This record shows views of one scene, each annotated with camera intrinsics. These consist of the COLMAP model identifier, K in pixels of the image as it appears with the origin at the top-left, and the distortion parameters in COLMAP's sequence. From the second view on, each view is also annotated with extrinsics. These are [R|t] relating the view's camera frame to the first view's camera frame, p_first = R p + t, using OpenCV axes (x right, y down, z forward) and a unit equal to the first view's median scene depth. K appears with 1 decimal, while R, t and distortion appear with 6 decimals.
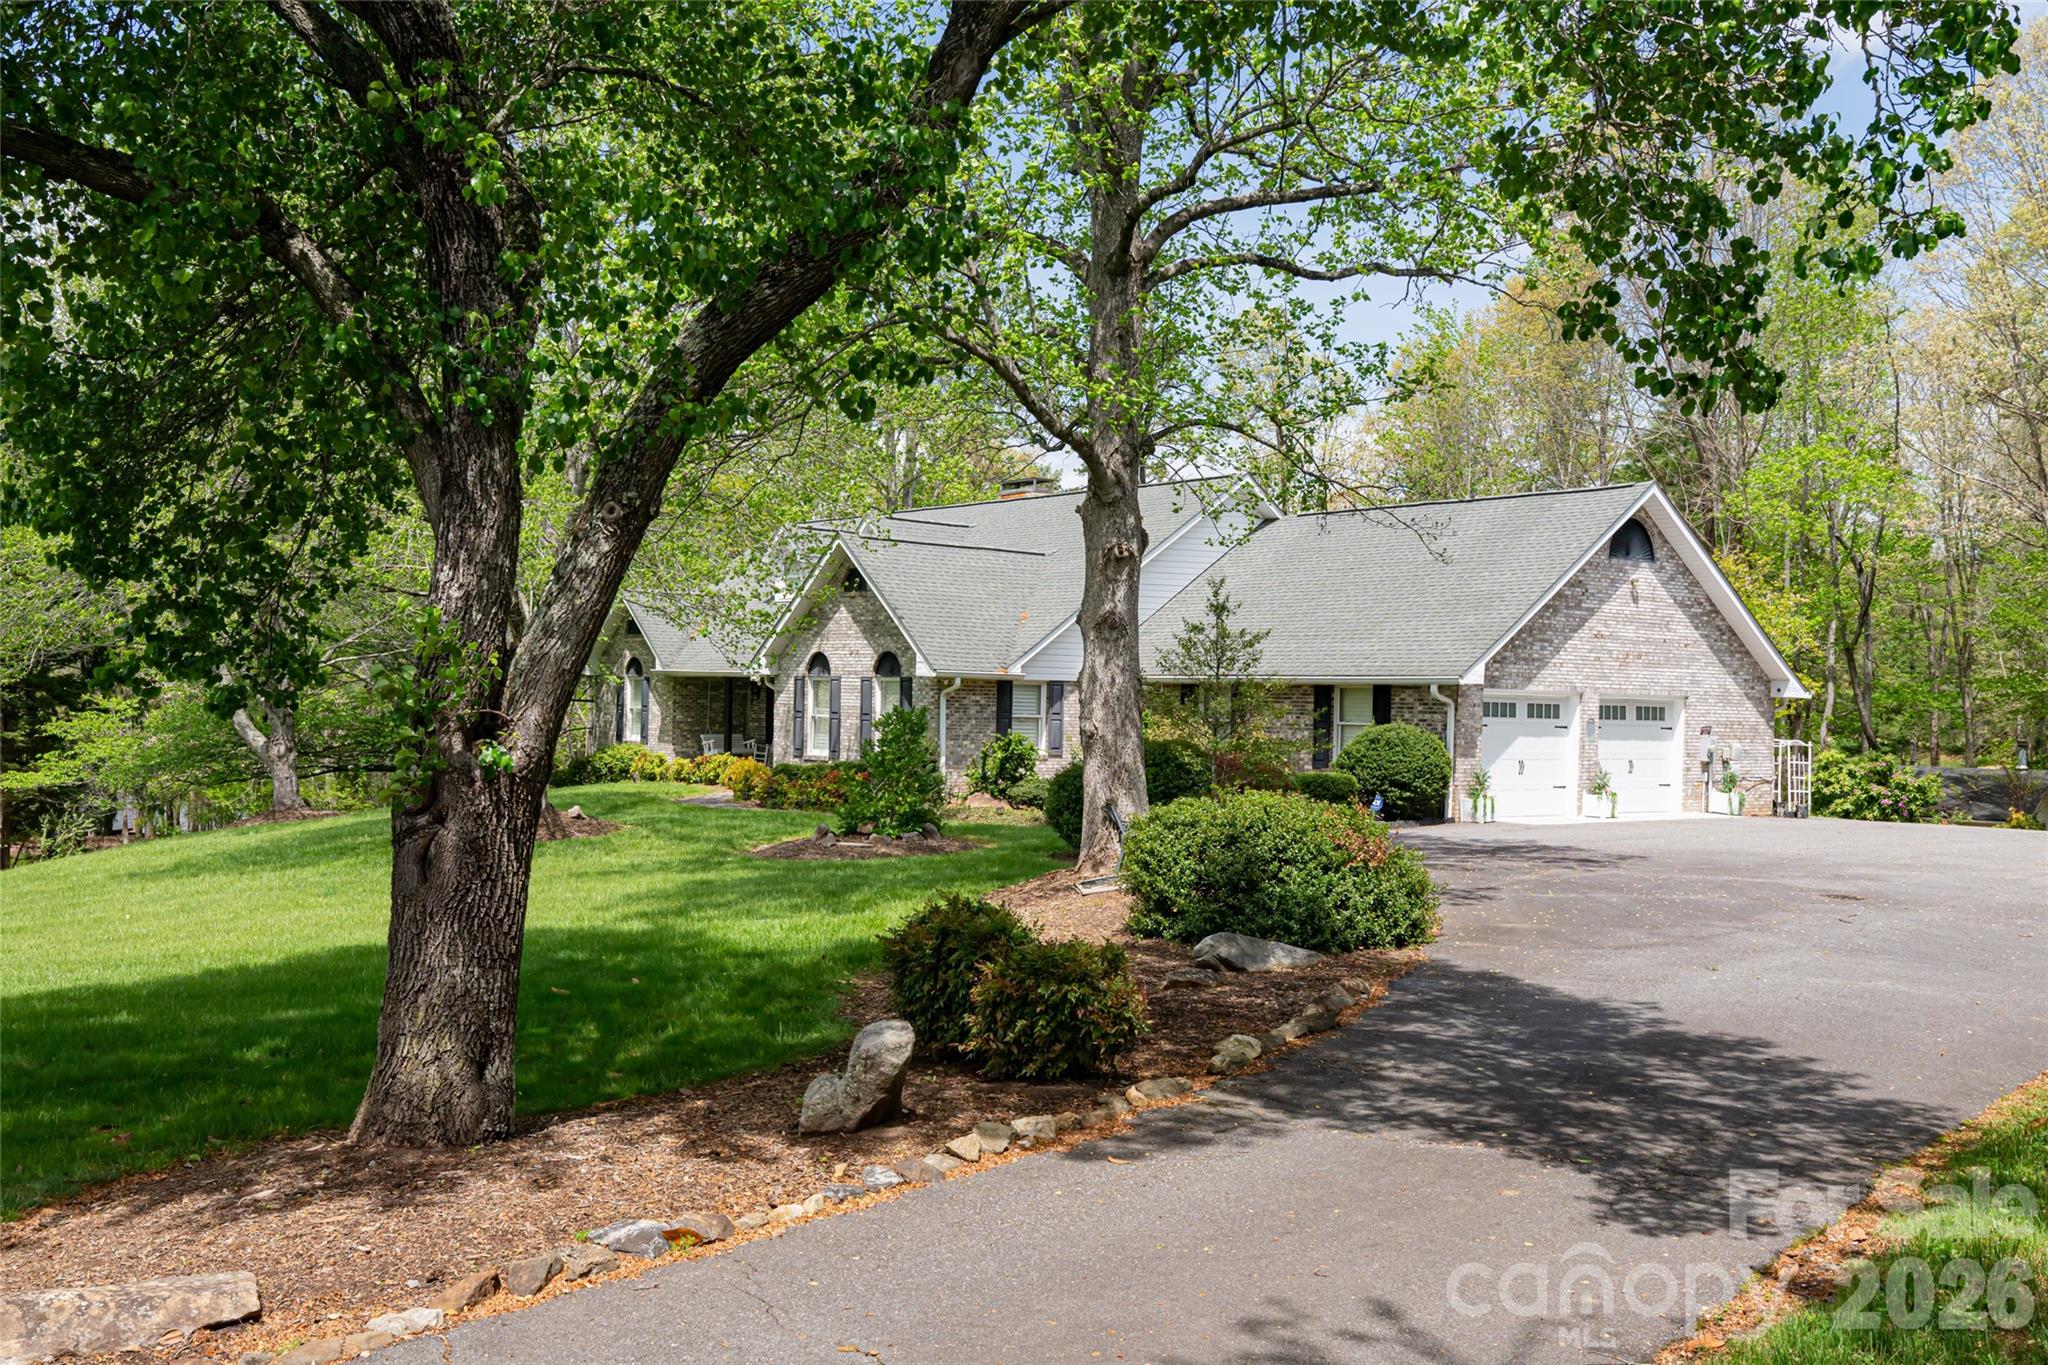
lens RADIAL K [[1609.8, 0, 1022.5], [0, 1609.8, 680.9], [0, 0, 1]] dist [-0.007099, 0.000059]
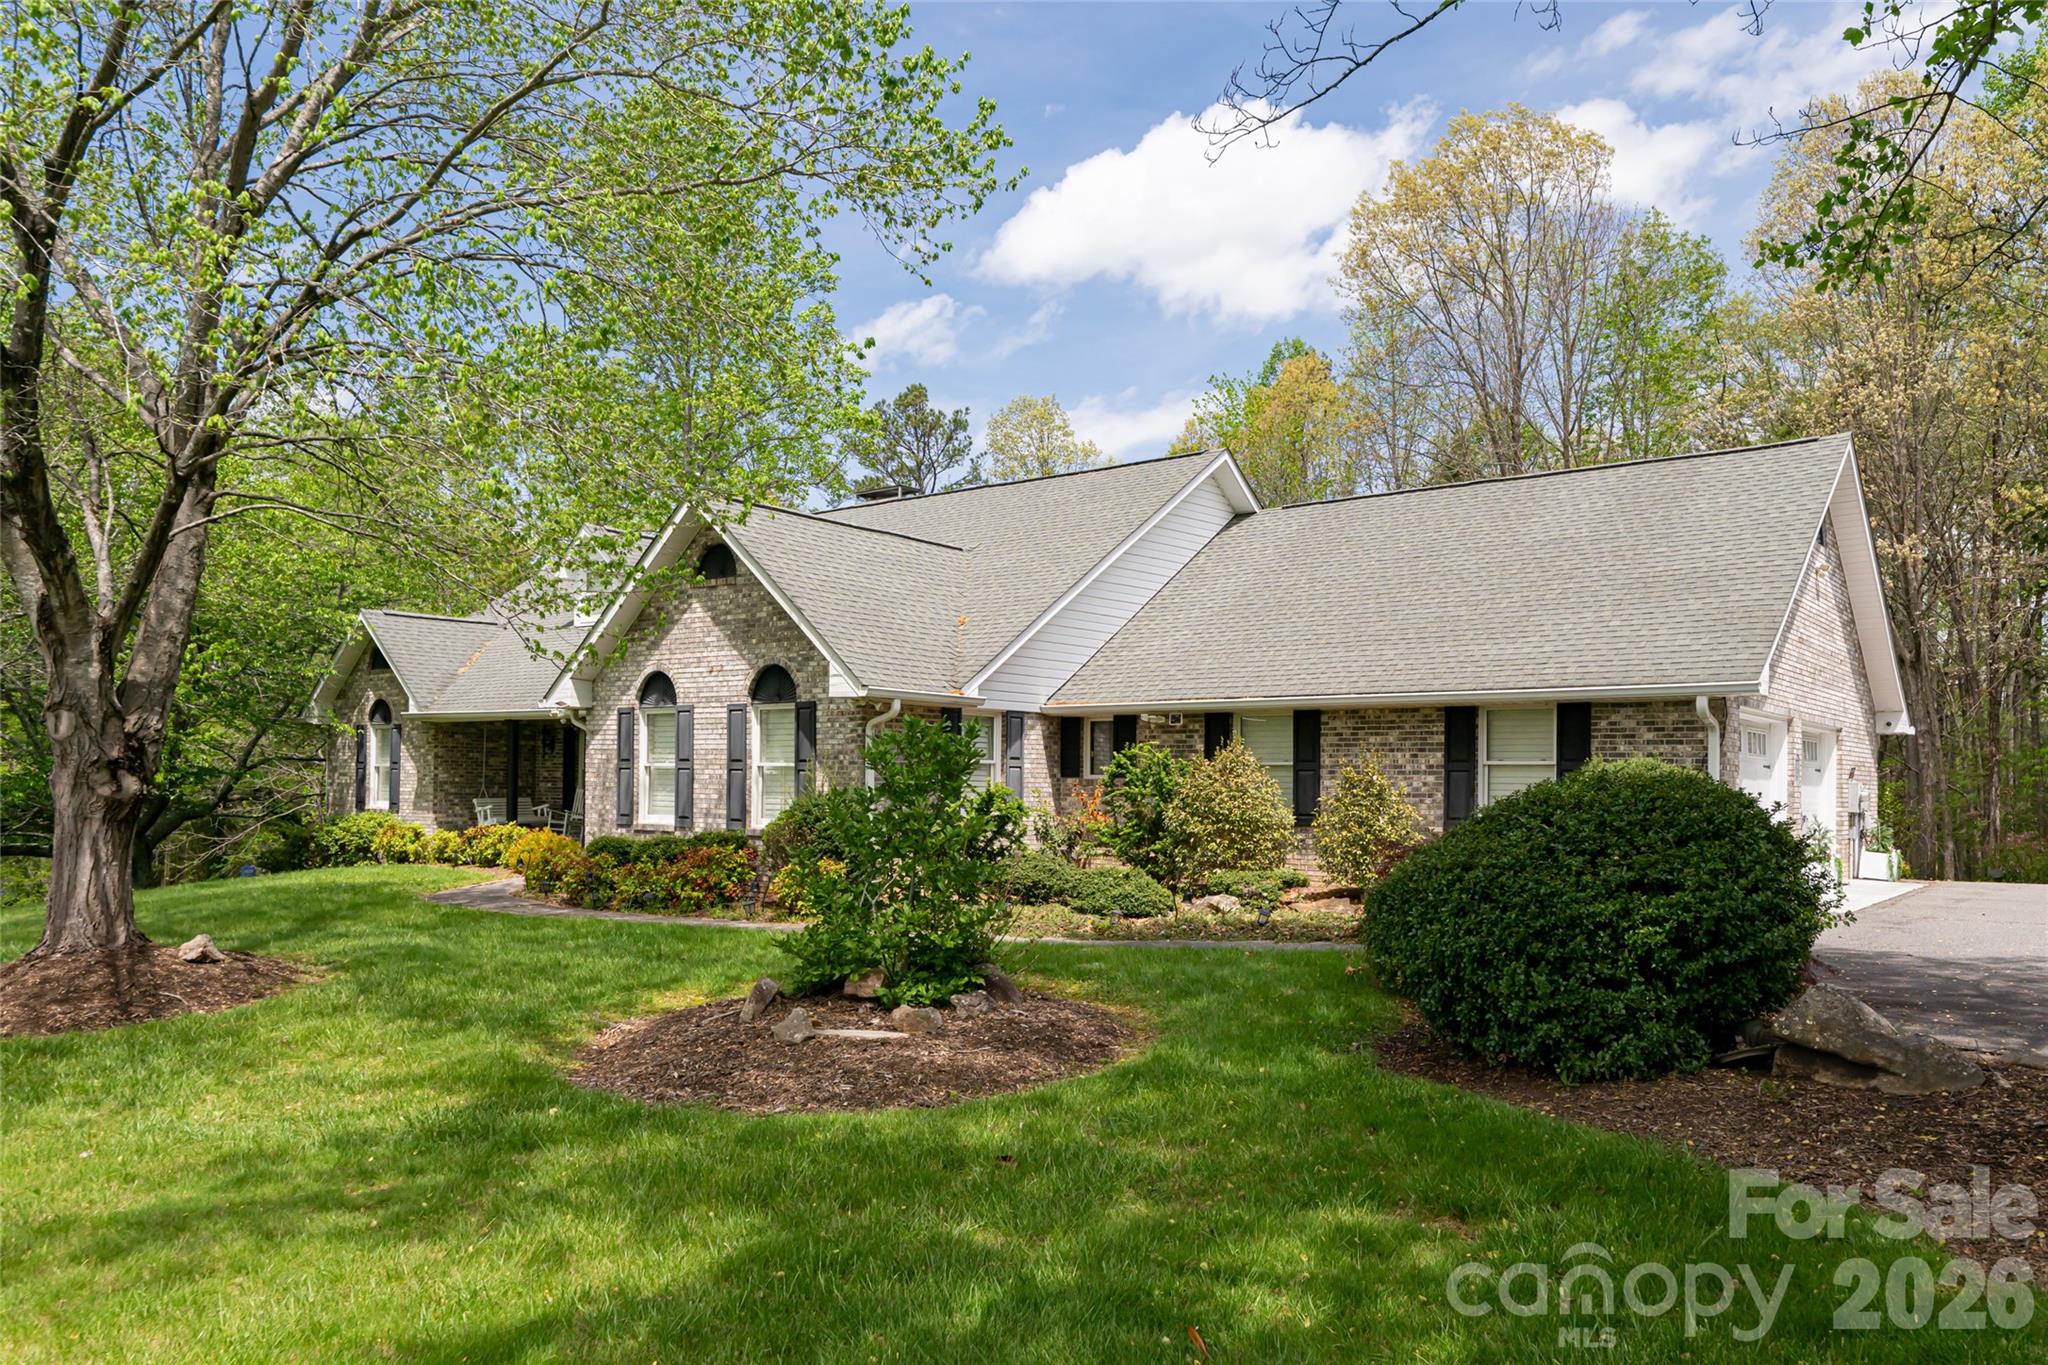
lens RADIAL K [[1329.9, 0, 1056.5], [0, 1329.9, 746.6], [0, 0, 1]] dist [-0.007789, -0.001115]
pose [[0.976955, -0.005512, 0.213375, -0.079042], [0.007043, 0.999955, -0.006413, 0.017948], [-0.213330, 0.007767, 0.976949, 0.402271]]
